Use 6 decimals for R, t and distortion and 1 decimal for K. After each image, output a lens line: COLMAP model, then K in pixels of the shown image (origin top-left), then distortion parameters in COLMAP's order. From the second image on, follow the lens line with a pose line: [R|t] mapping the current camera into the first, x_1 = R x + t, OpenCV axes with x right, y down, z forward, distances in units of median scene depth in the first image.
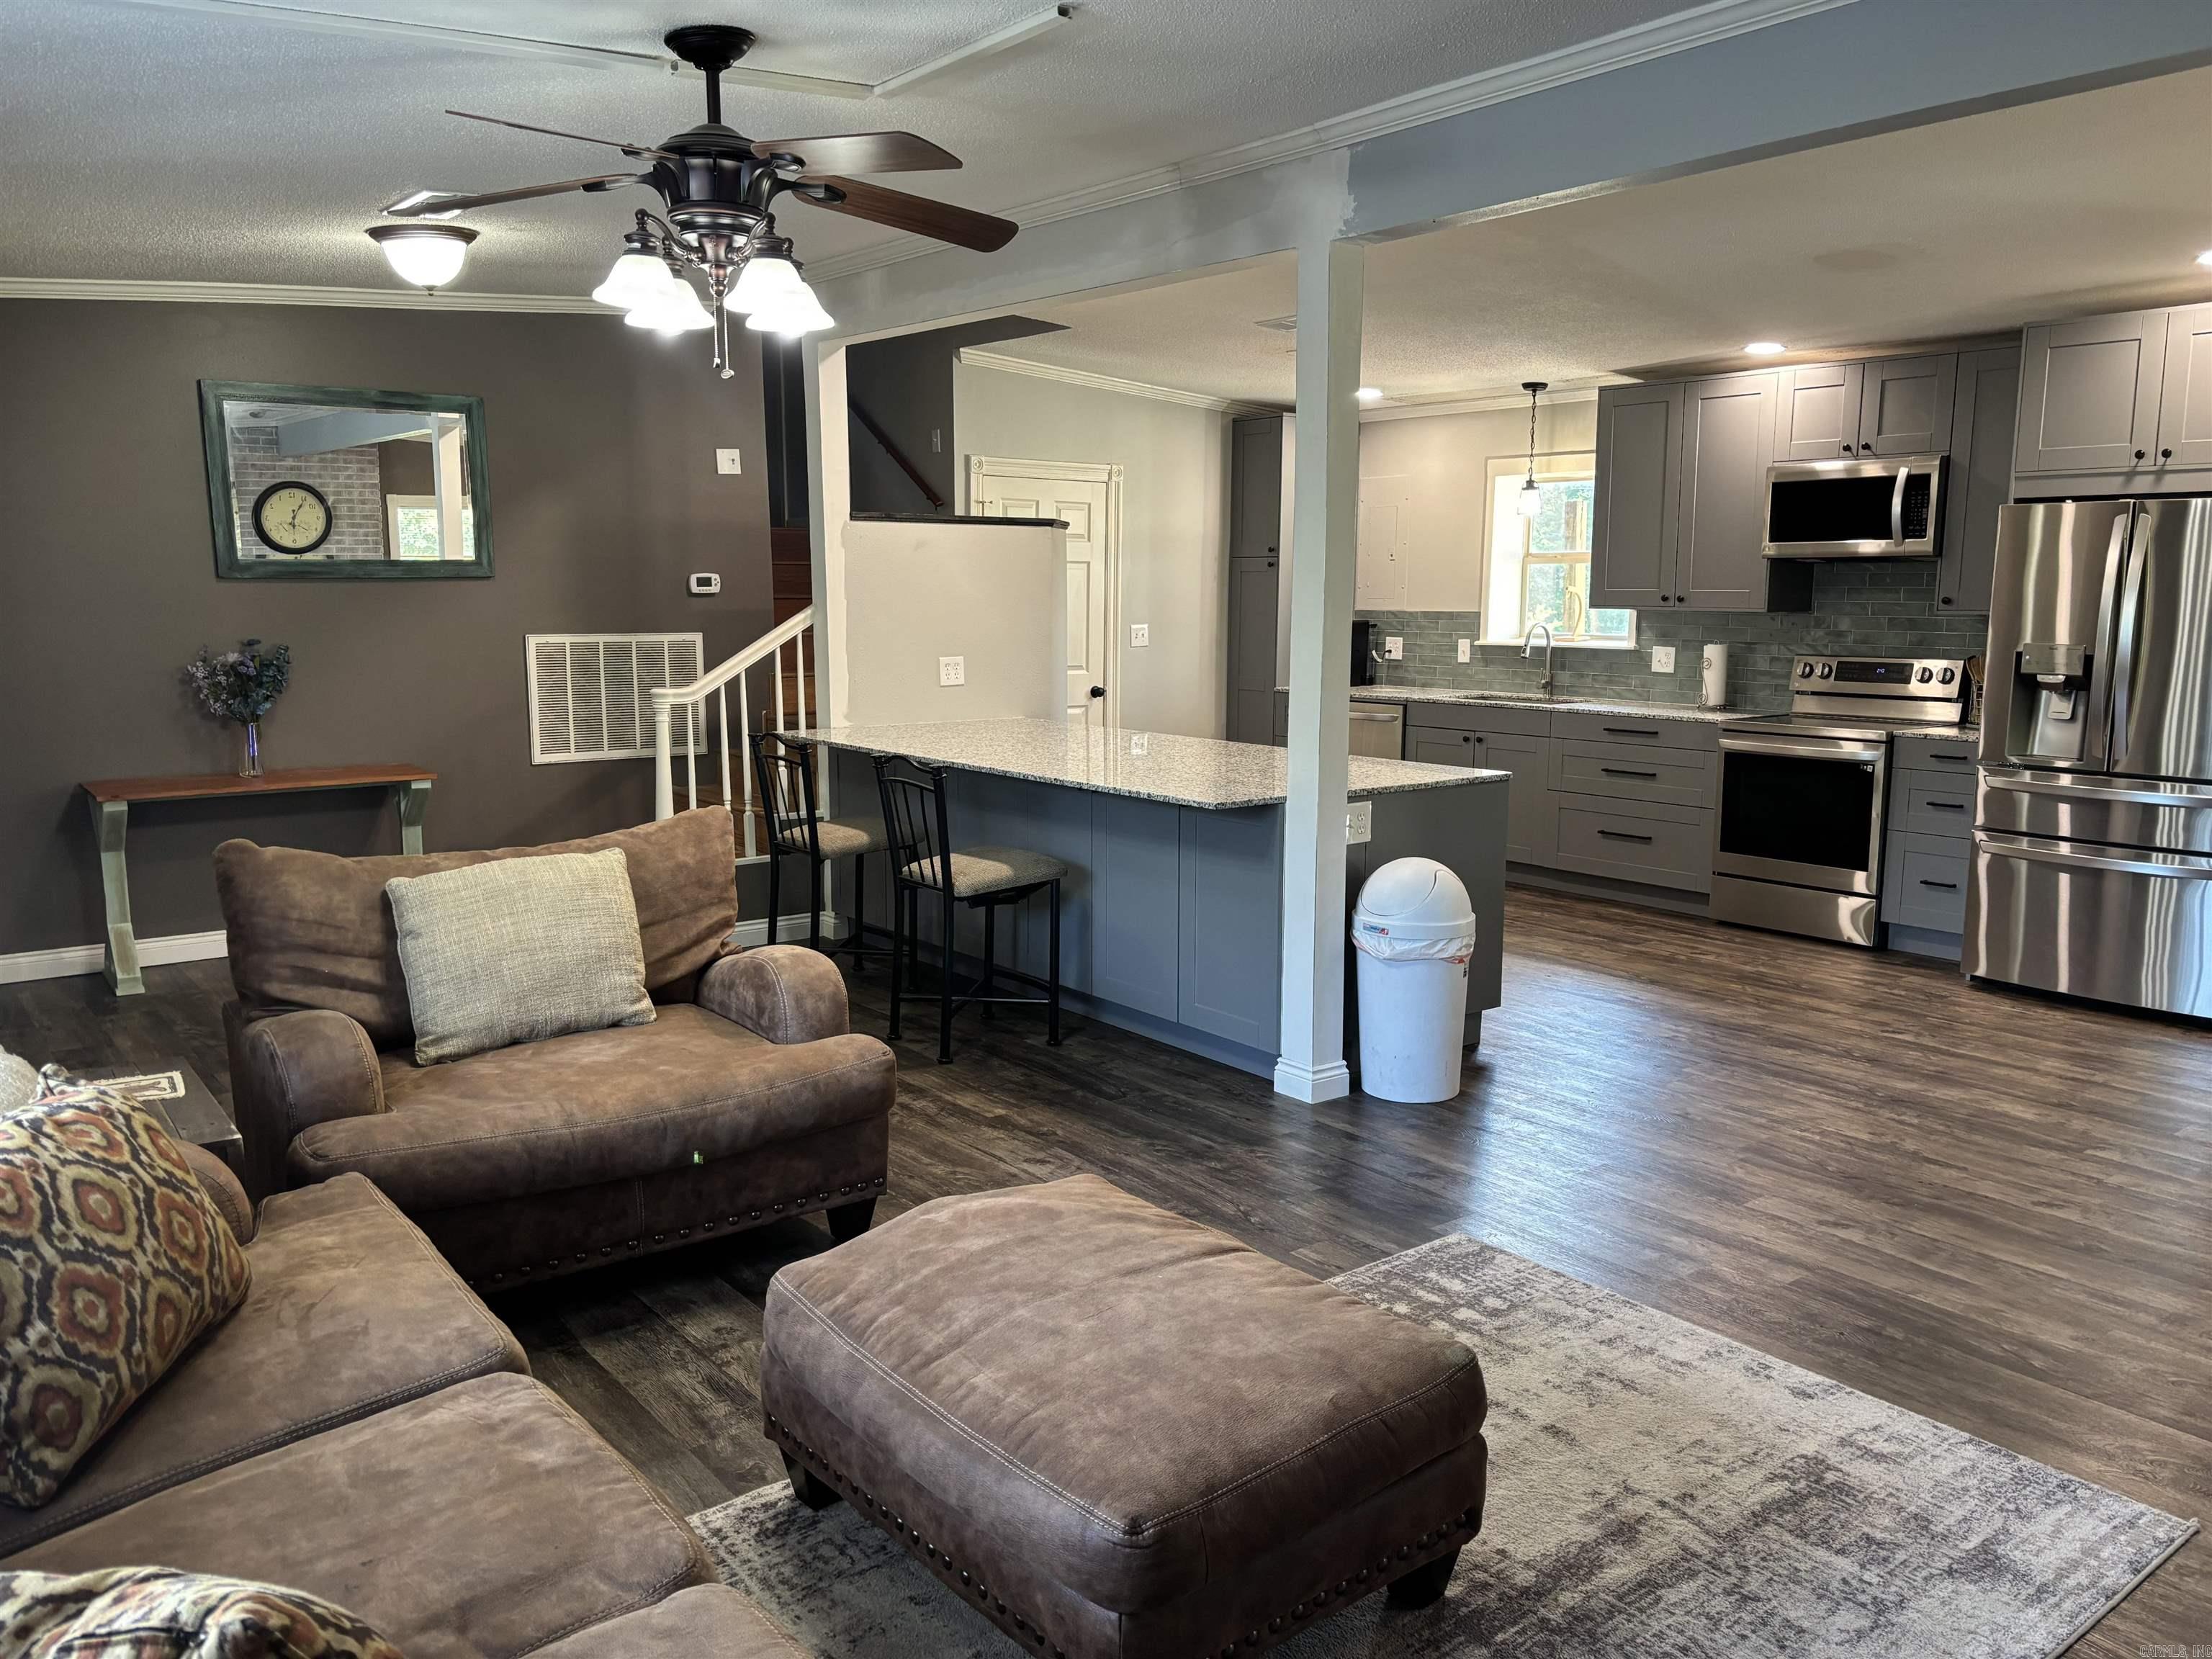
lens RADIAL K [[1666.2, 0, 1112.7], [0, 1666.2, 835.8], [0, 0, 1]] dist [0.051568, -0.046456]
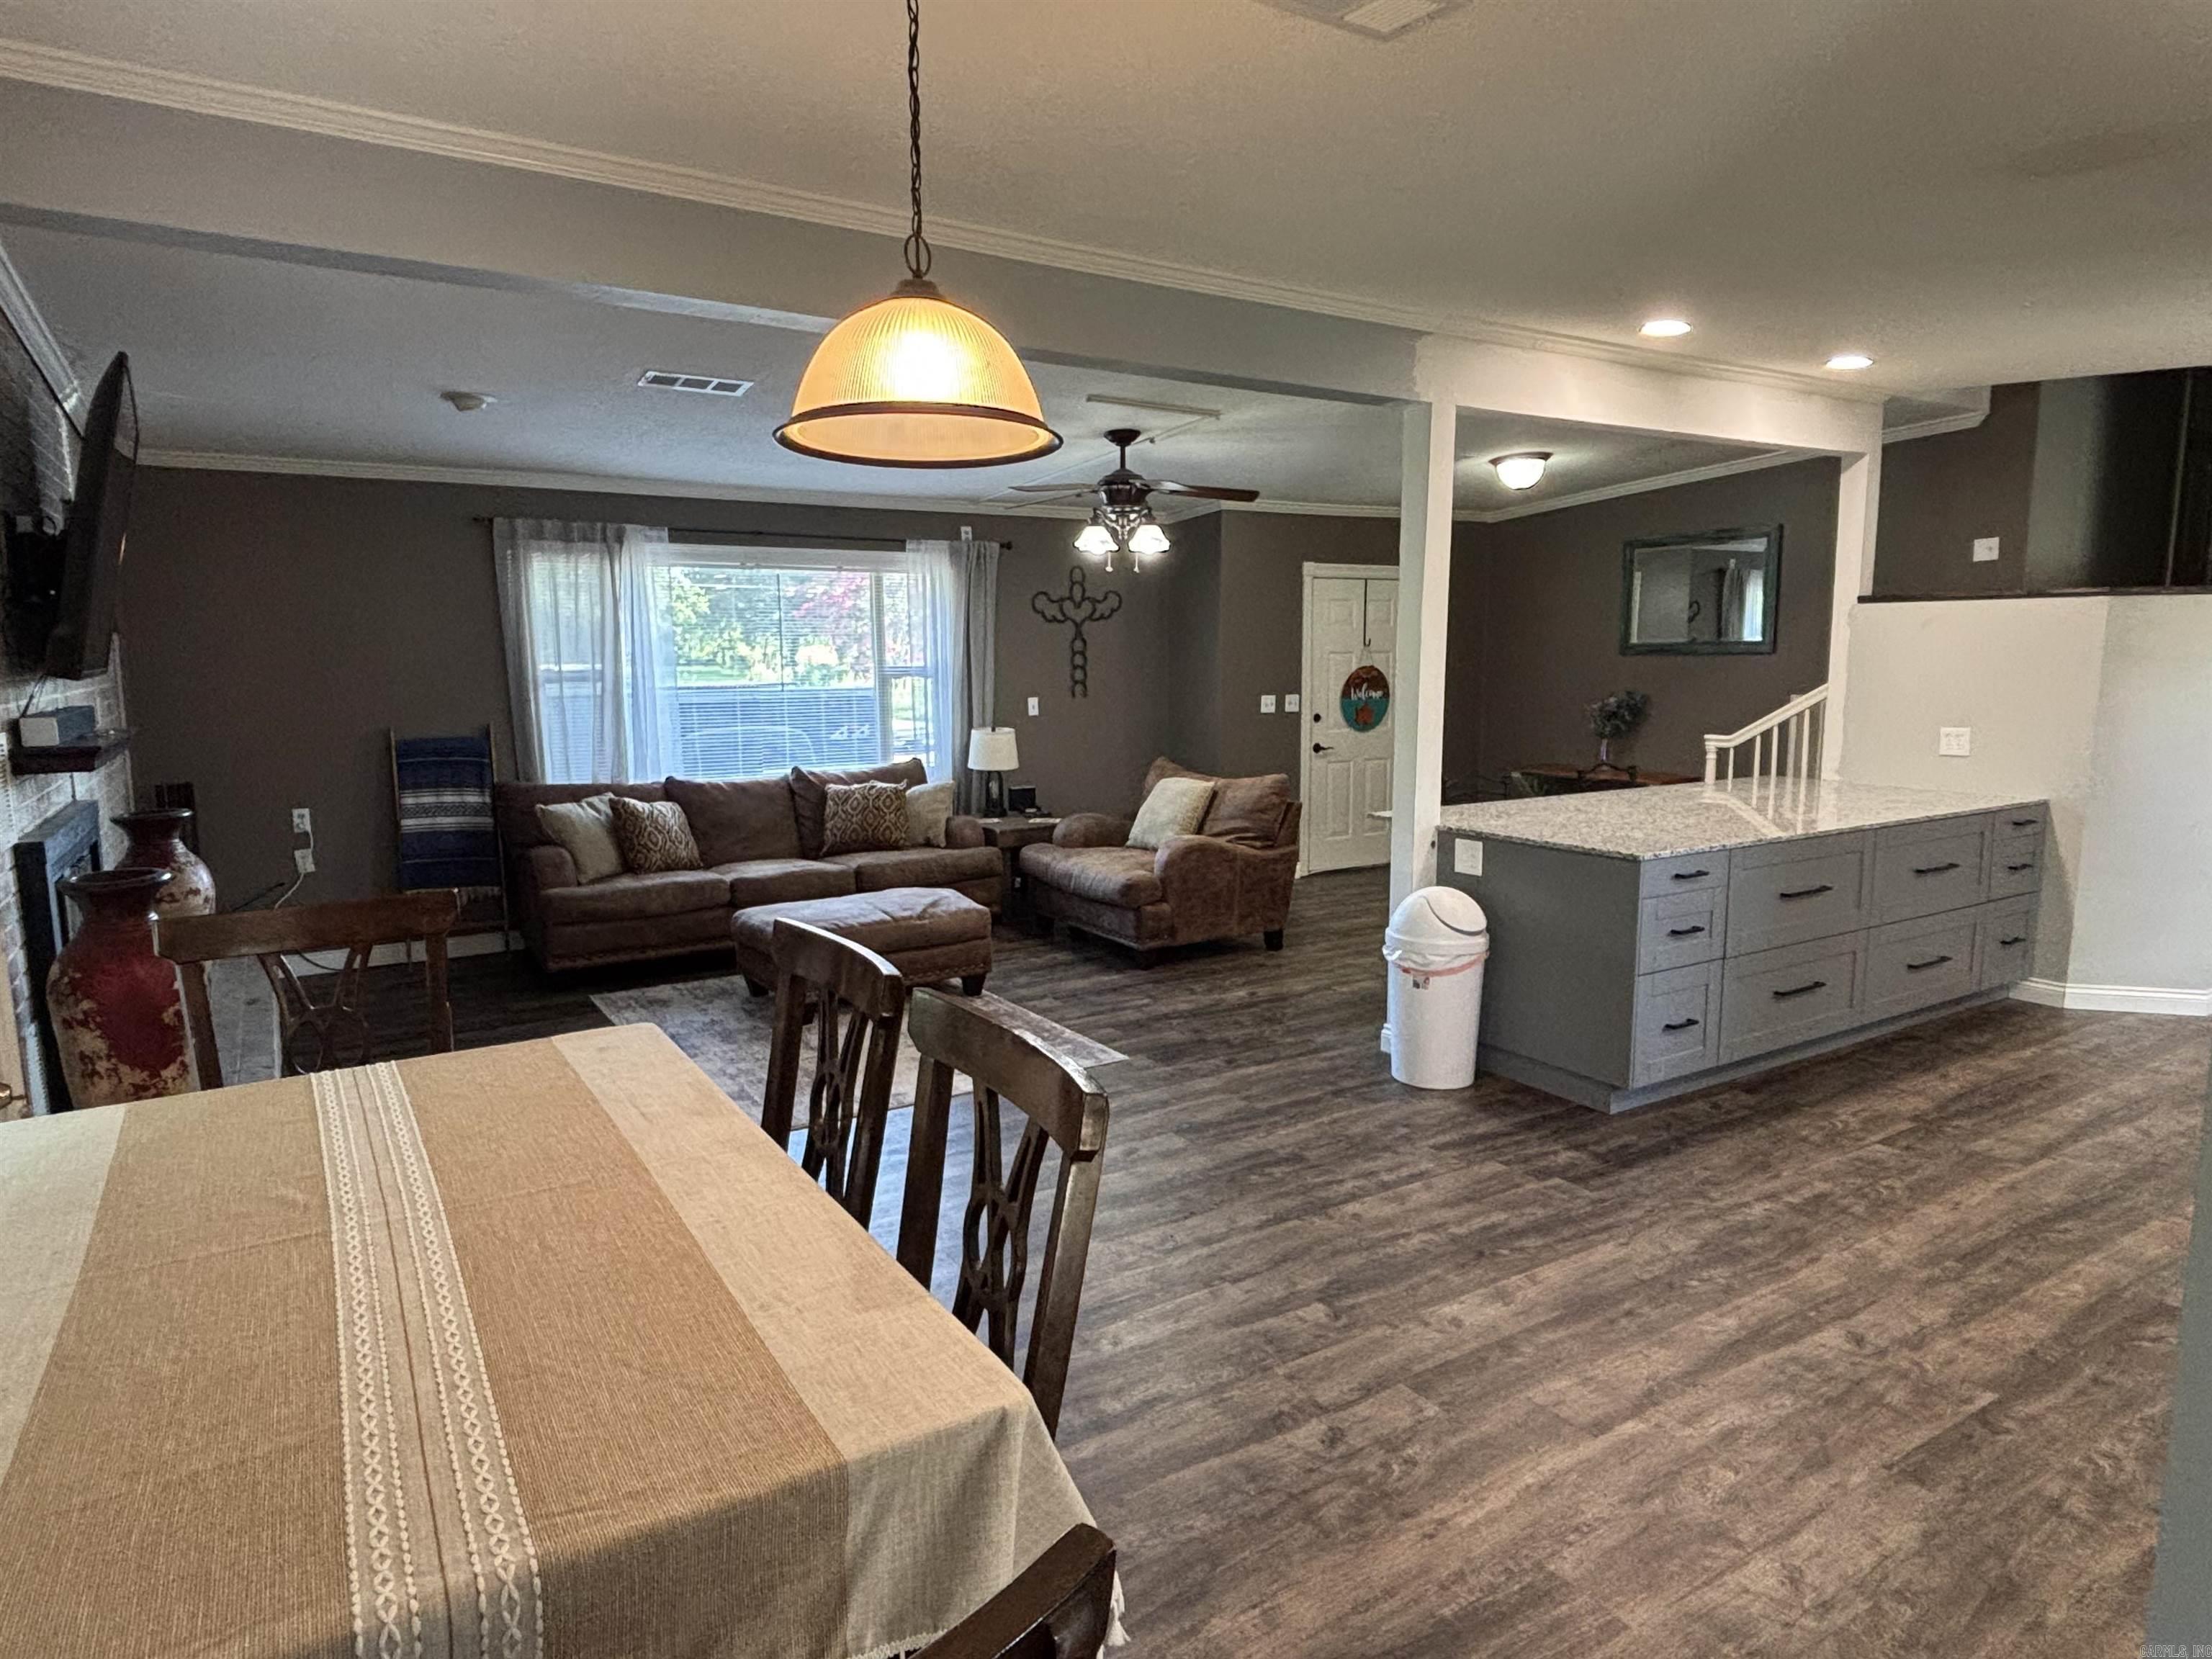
lens RADIAL K [[1298.3, 0, 1092.7], [0, 1298.3, 824.6], [0, 0, 1]] dist [0.001908, -0.000830]
pose [[-0.112550, 0.129865, -0.985123, 0.822926], [-0.145560, 0.978572, 0.145632, -0.095464], [0.982927, 0.159785, -0.091235, 0.602542]]
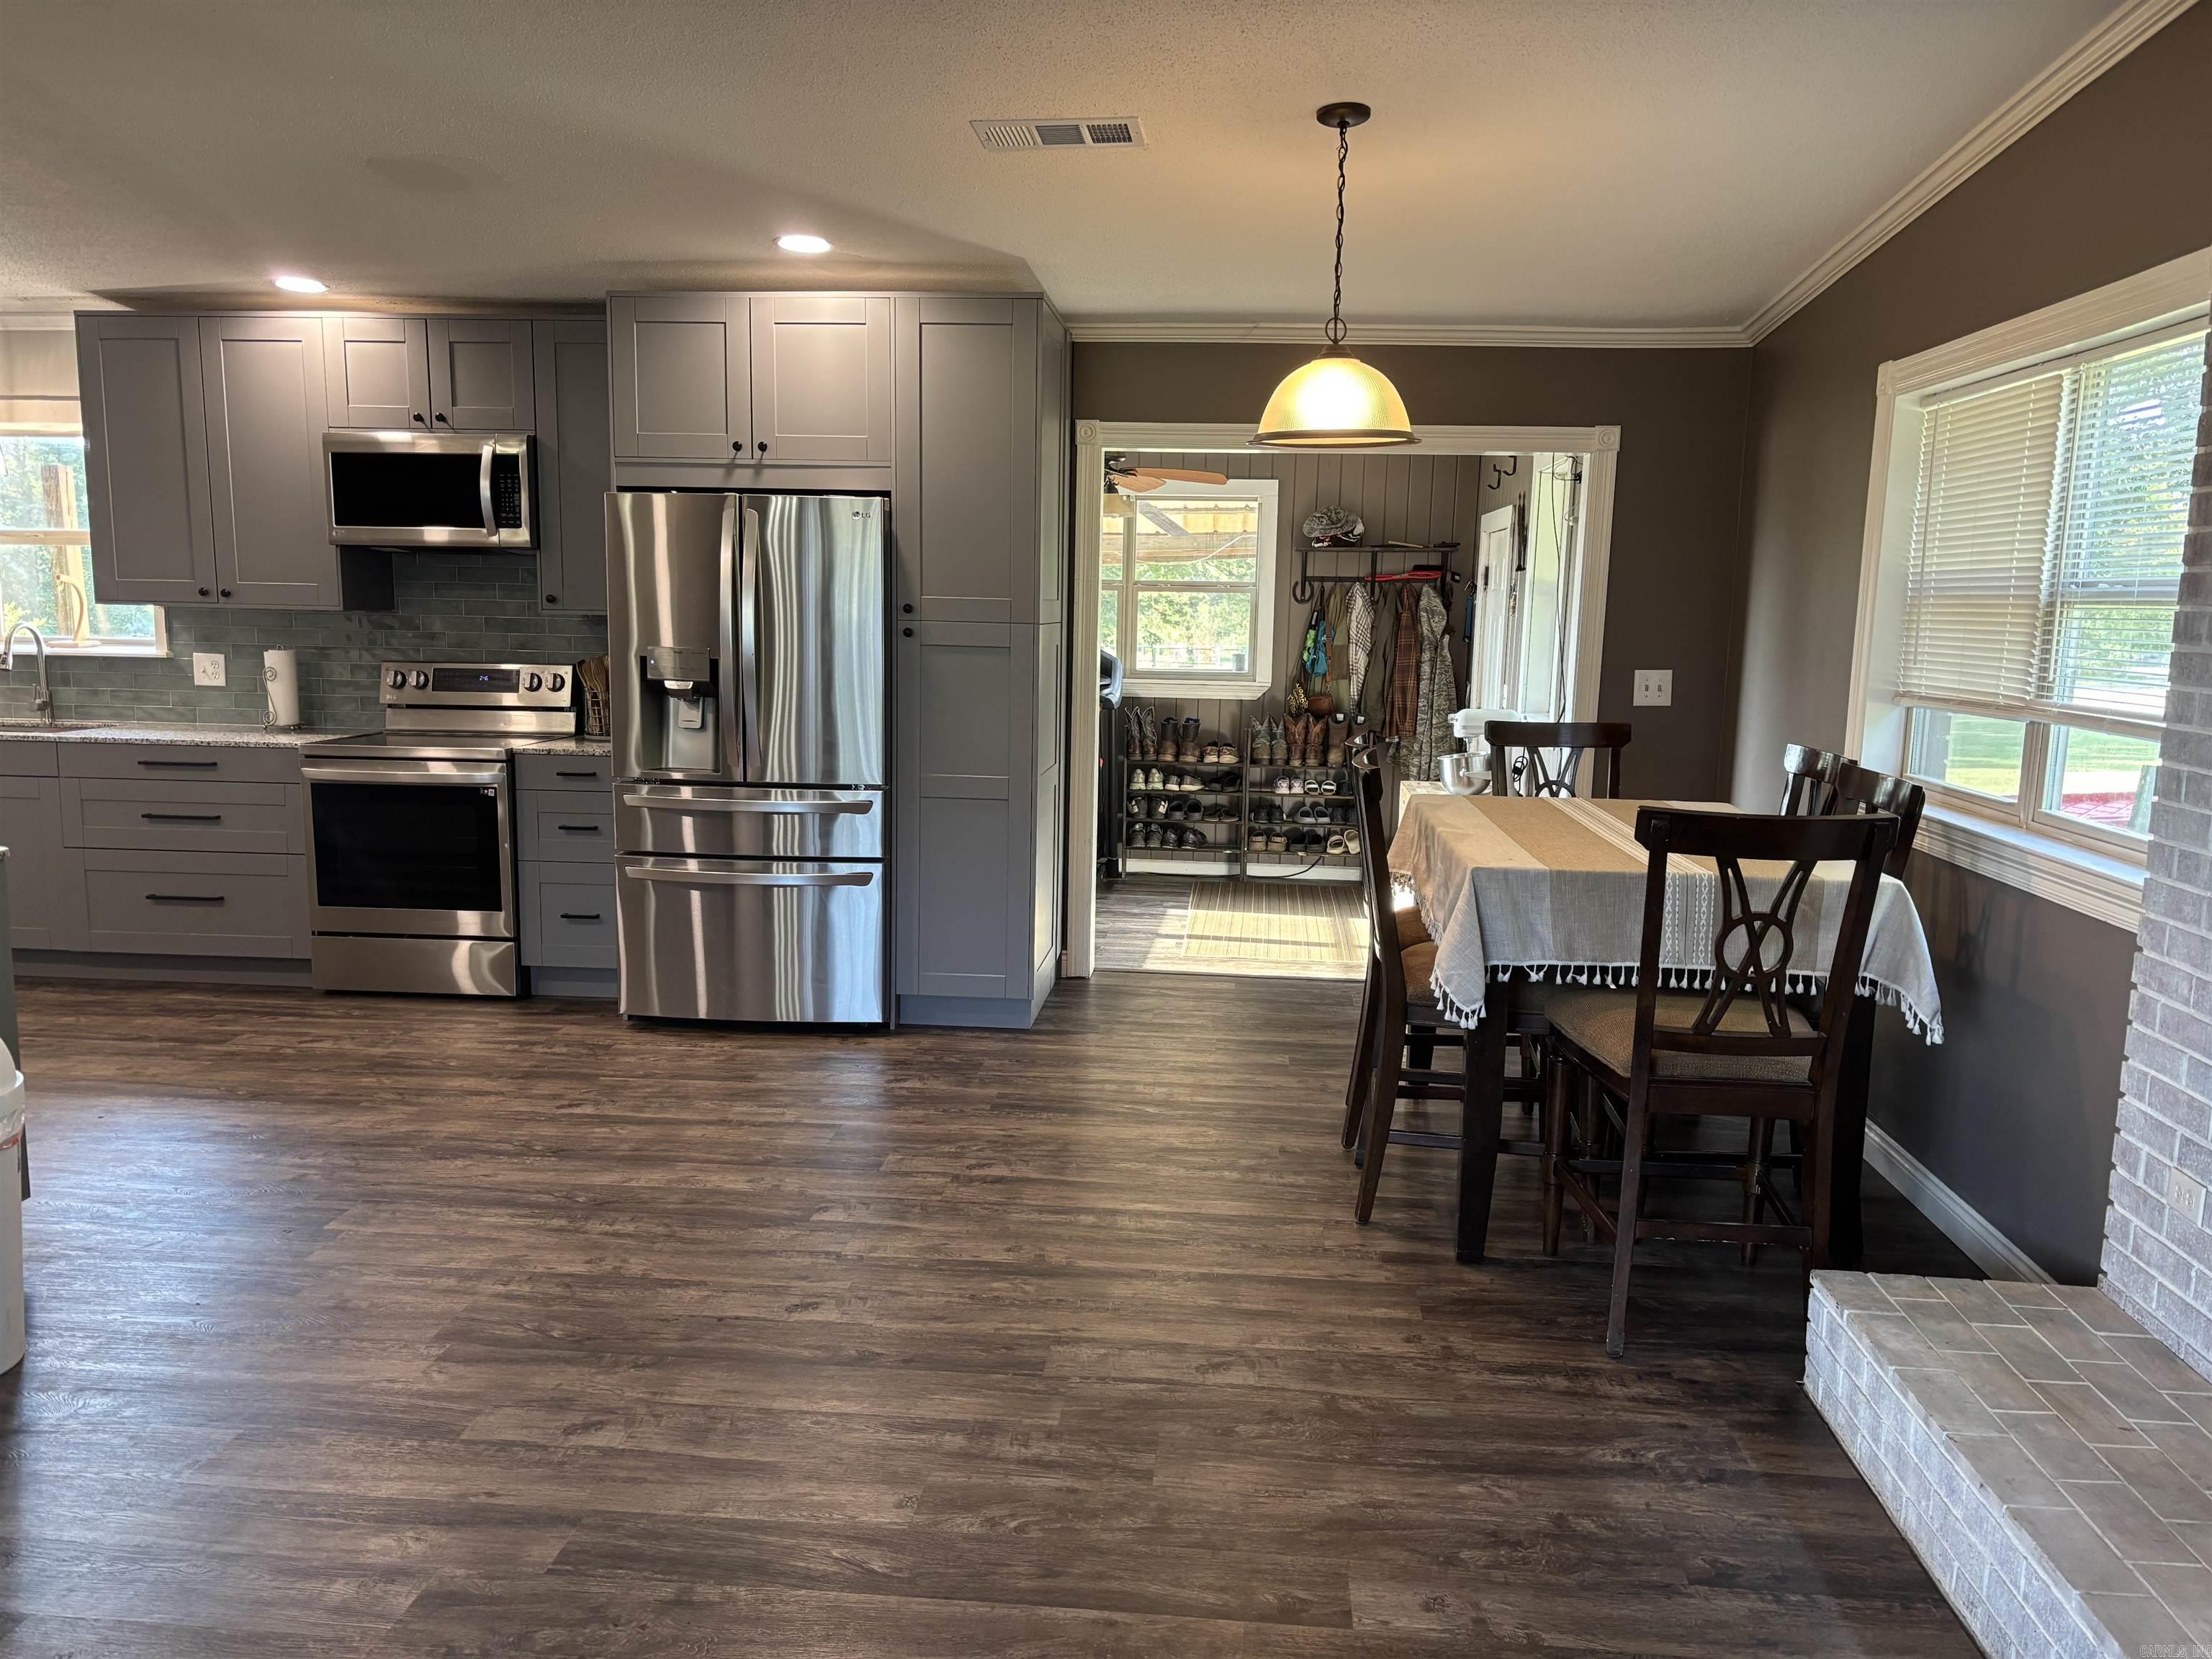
lens RADIAL K [[1666.2, 0, 1112.7], [0, 1666.2, 835.8], [0, 0, 1]] dist [0.051568, -0.046456]
pose [[0.682386, -0.094298, 0.724884, 0.043274], [0.095484, 0.994647, 0.039505, -0.021795], [-0.724729, 0.042257, 0.687737, 0.180336]]
